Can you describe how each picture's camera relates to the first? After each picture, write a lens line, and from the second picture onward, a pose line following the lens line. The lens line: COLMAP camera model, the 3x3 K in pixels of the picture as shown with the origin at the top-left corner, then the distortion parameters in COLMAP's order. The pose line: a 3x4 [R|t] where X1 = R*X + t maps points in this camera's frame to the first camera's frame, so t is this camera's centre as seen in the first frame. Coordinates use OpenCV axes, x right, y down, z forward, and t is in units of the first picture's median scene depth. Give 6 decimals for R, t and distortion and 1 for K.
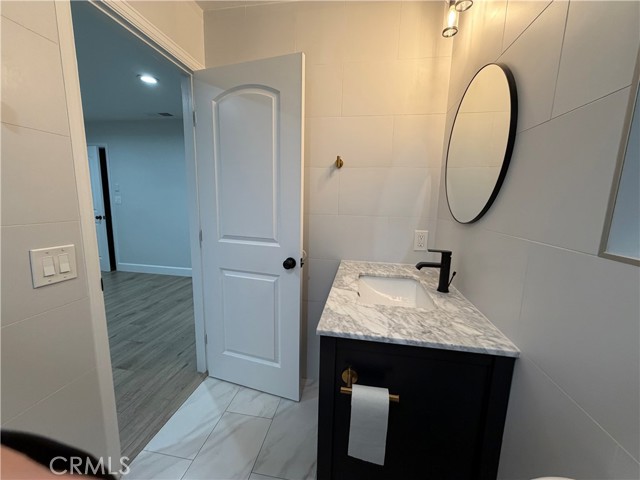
lens RADIAL K [[256.2, 0, 320.4], [0, 256.2, 240.0], [0, 0, 1]] dist [-0.003213, 0.000049]
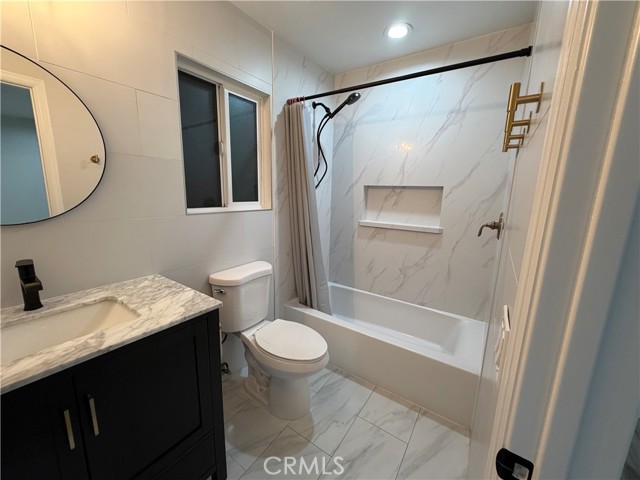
lens RADIAL K [[256.2, 0, 317.6], [0, 256.2, 240.4], [0, 0, 1]] dist [-0.003213, 0.000049]
pose [[-0.901600, -0.128642, 0.413001, -0.873531], [0.020881, 0.940701, 0.338595, -0.353795], [-0.432067, 0.313900, -0.845449, 1.633521]]
